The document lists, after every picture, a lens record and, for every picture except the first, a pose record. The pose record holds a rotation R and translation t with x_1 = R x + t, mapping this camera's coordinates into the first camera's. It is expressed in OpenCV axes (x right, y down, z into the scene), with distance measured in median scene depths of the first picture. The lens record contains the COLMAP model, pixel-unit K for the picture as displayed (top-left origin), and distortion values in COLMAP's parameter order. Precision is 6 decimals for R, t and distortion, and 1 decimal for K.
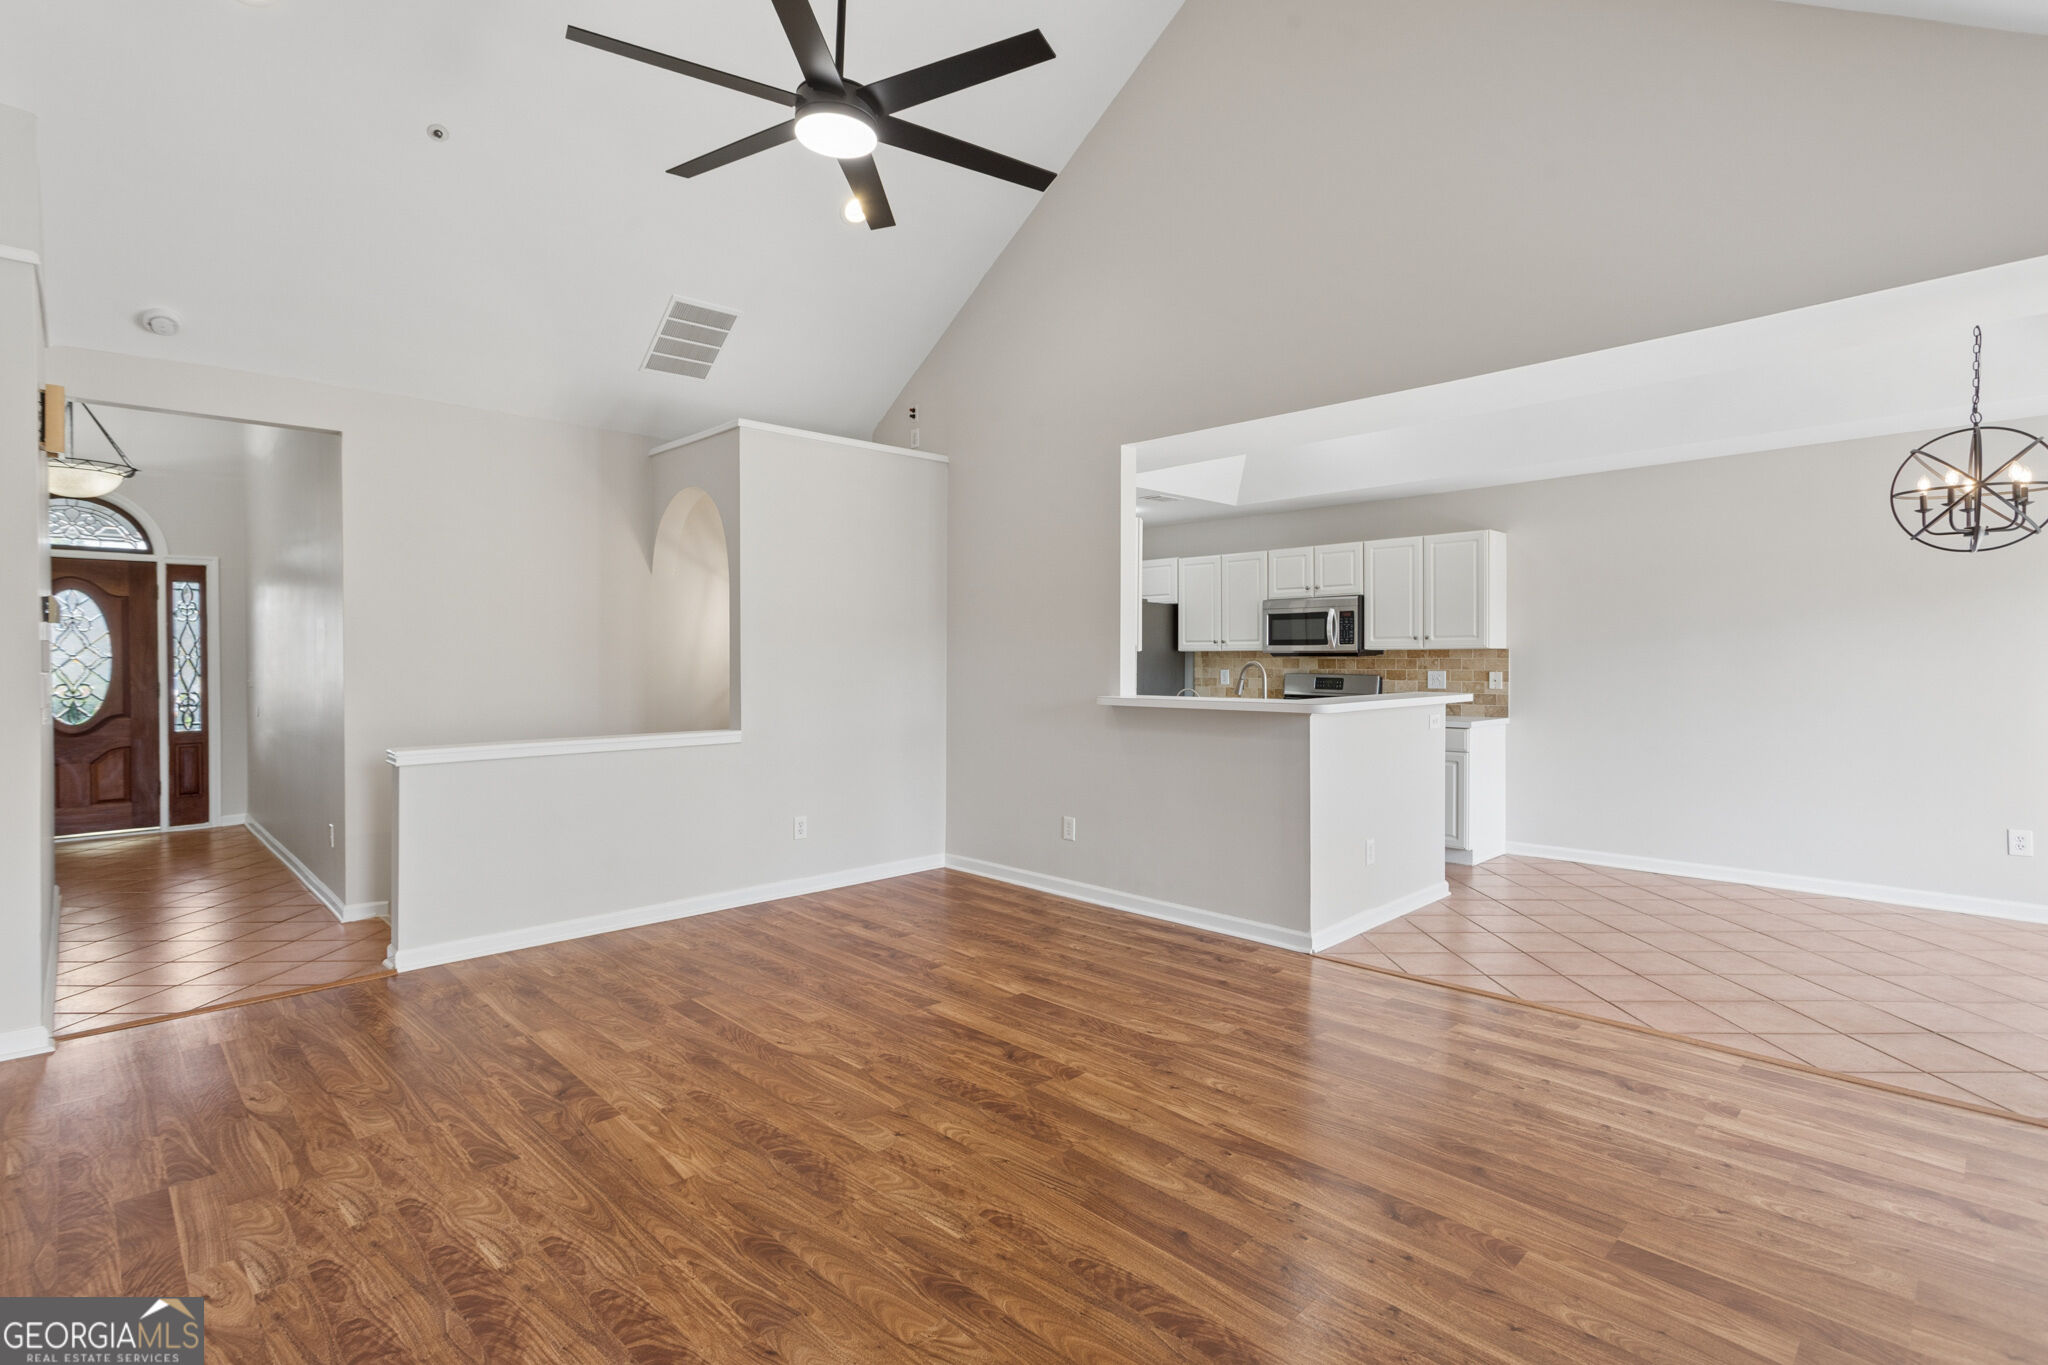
lens RADIAL K [[974.4, 0, 1016.2], [0, 974.4, 670.3], [0, 0, 1]] dist [0.000819, 0.001982]
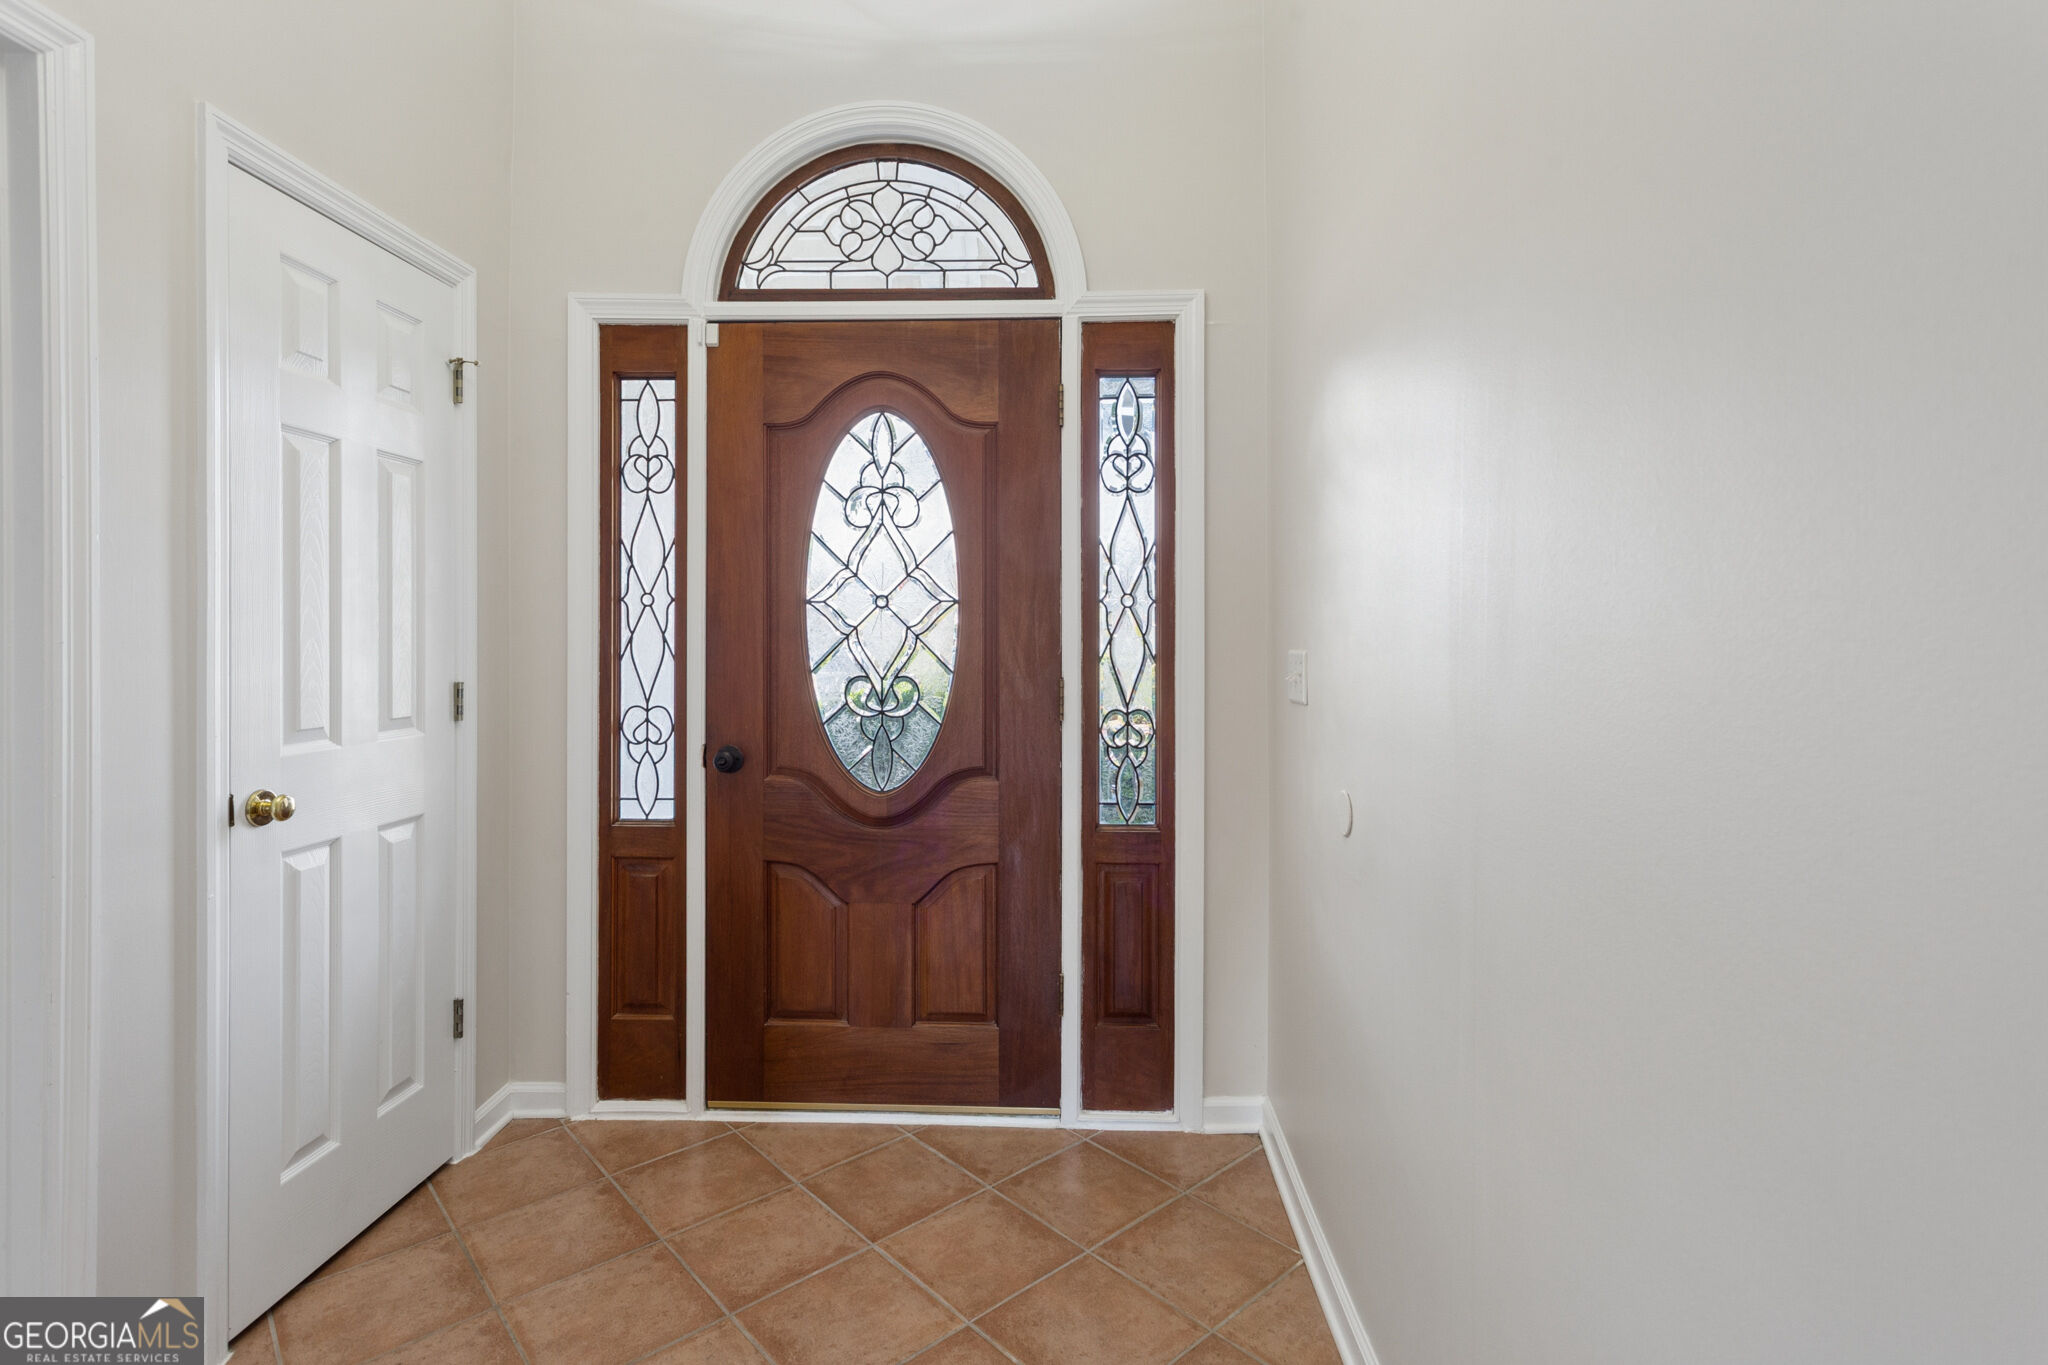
lens RADIAL K [[974.4, 0, 1024.6], [0, 974.4, 682.9], [0, 0, 1]] dist [0.000819, 0.001982]
pose [[0.699497, -0.000713, -0.714635, -0.646811], [-0.010007, 0.999892, -0.010792, 0.018593], [0.714565, 0.014700, 0.699414, 0.755095]]
